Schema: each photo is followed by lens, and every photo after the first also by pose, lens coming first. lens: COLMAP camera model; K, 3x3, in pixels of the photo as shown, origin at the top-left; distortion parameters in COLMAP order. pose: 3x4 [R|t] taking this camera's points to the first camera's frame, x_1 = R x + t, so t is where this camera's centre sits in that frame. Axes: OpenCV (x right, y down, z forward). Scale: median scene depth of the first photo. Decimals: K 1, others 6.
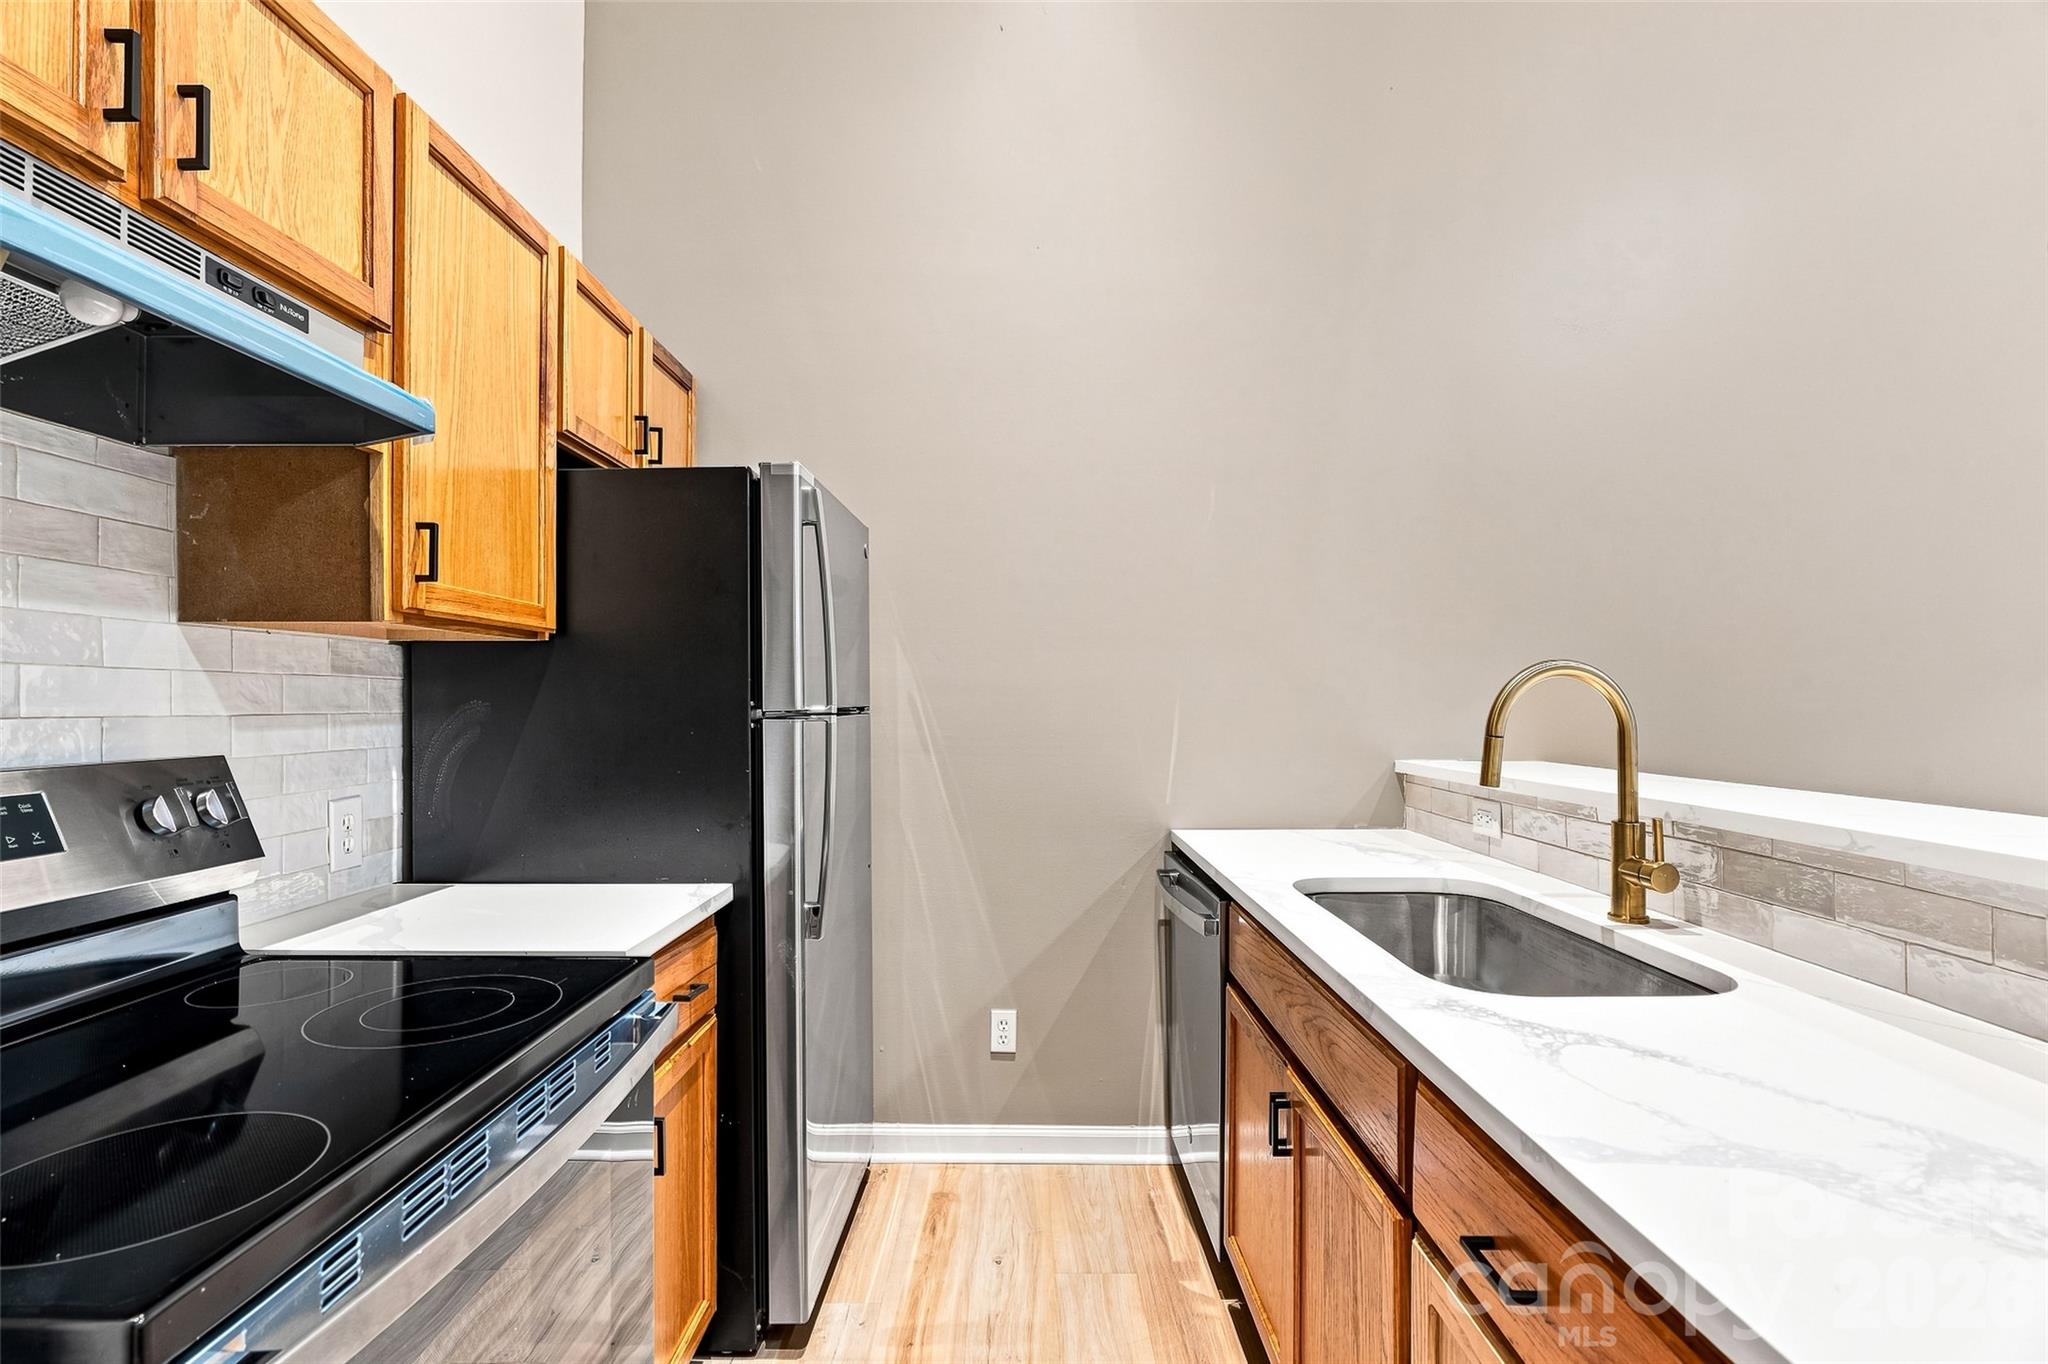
lens RADIAL K [[942.6, 0, 1036.0], [0, 942.6, 693.8], [0, 0, 1]] dist [-0.010712, -0.000146]
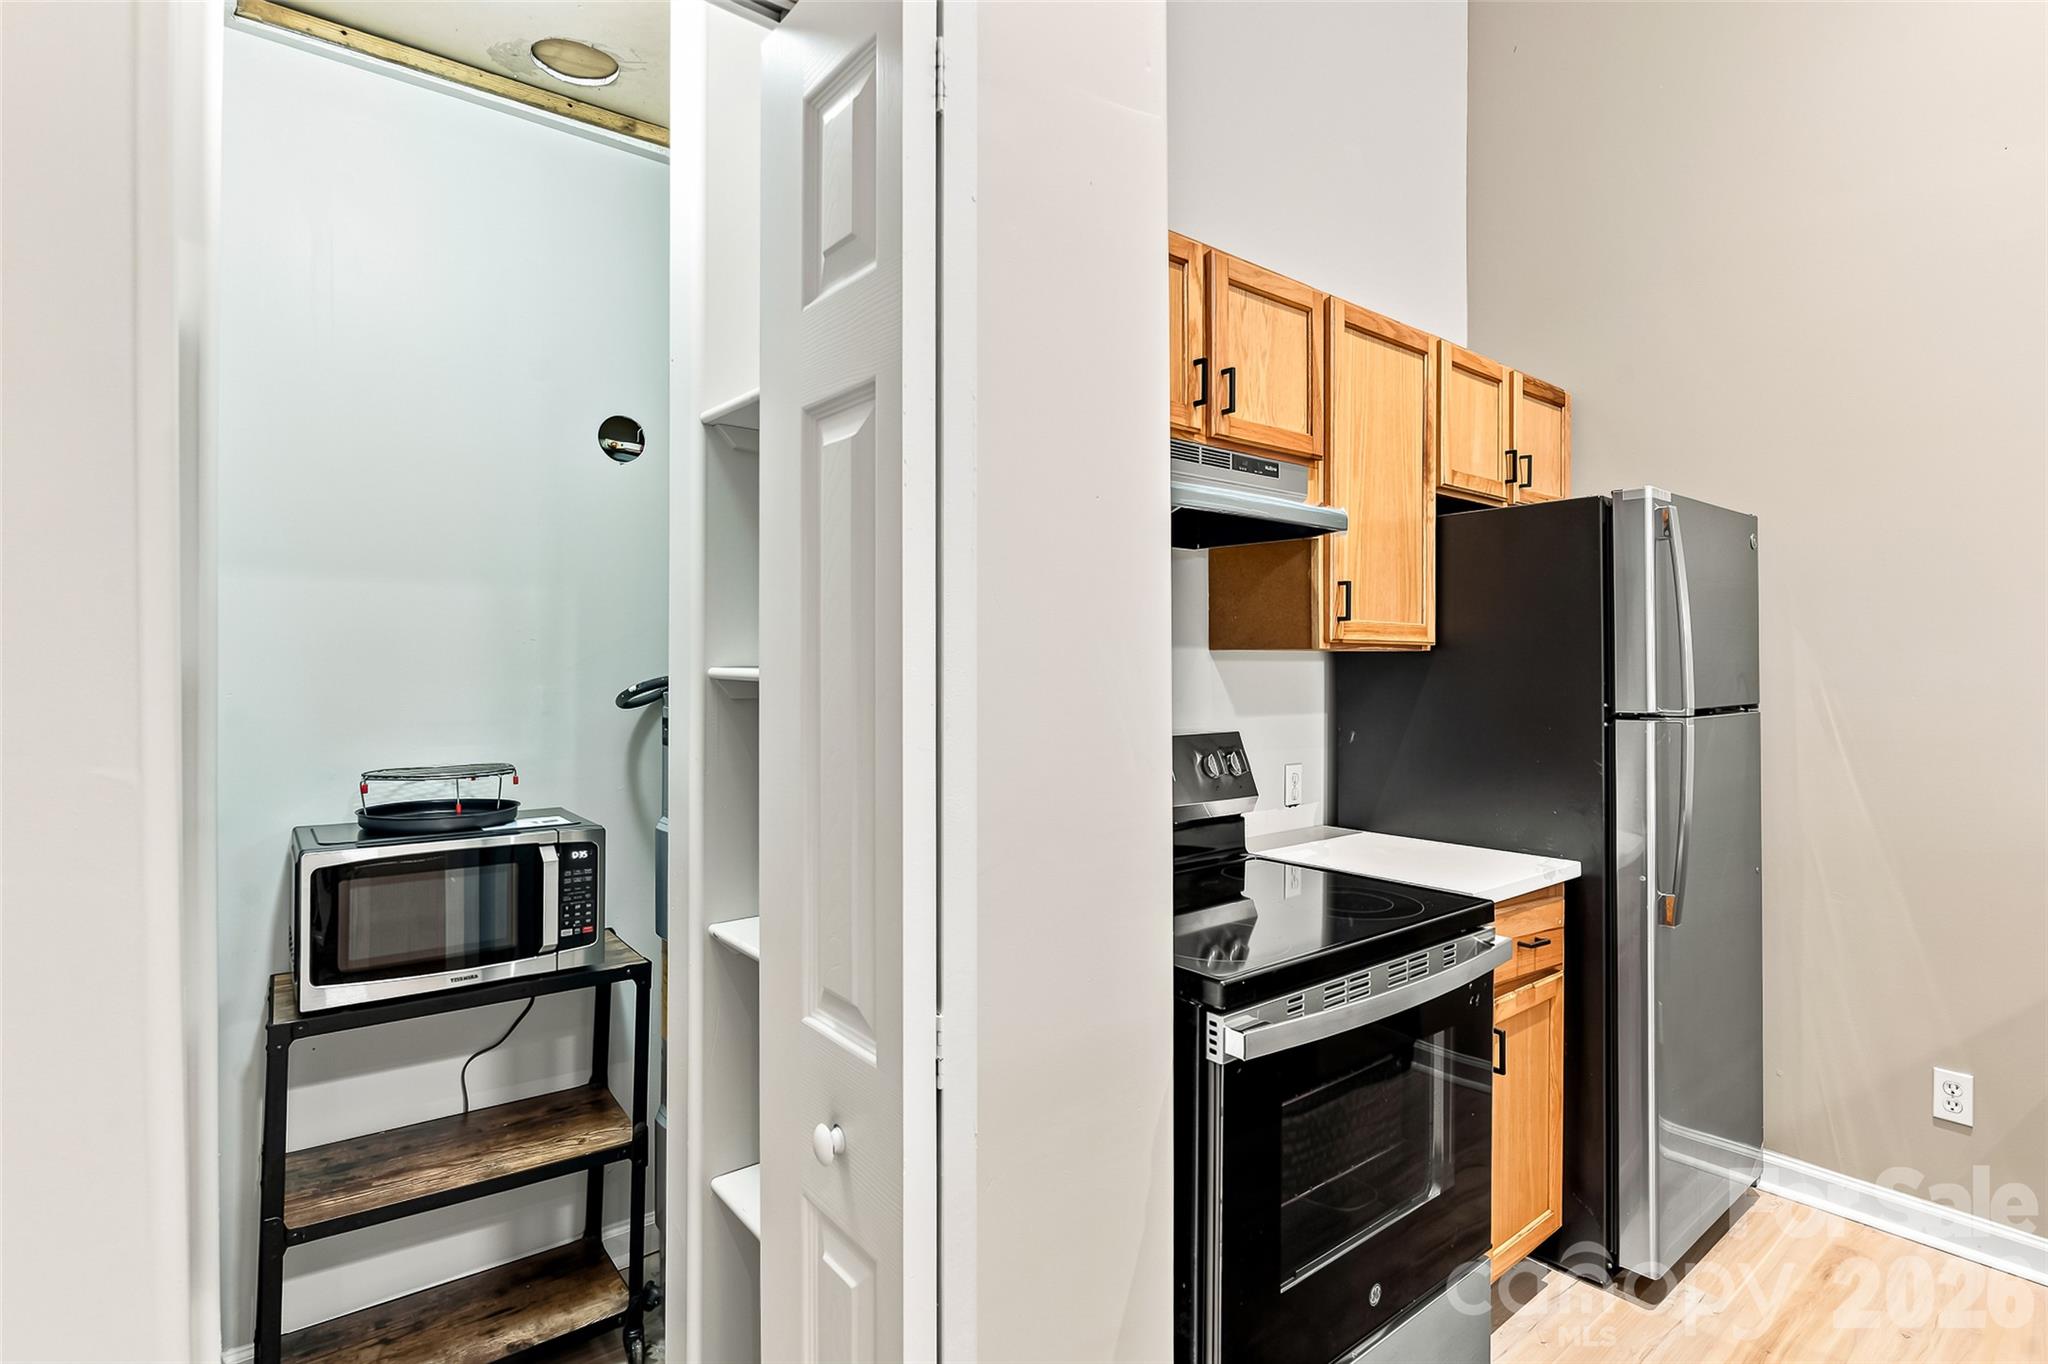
lens RADIAL K [[1002.9, 0, 1020.0], [0, 1002.9, 673.3], [0, 0, 1]] dist [-0.007123, -0.002640]
pose [[0.624142, 0.006649, -0.781282, 0.259349], [0.000812, 0.999958, 0.009158, -0.050735], [0.781310, -0.006351, 0.624111, -0.376148]]
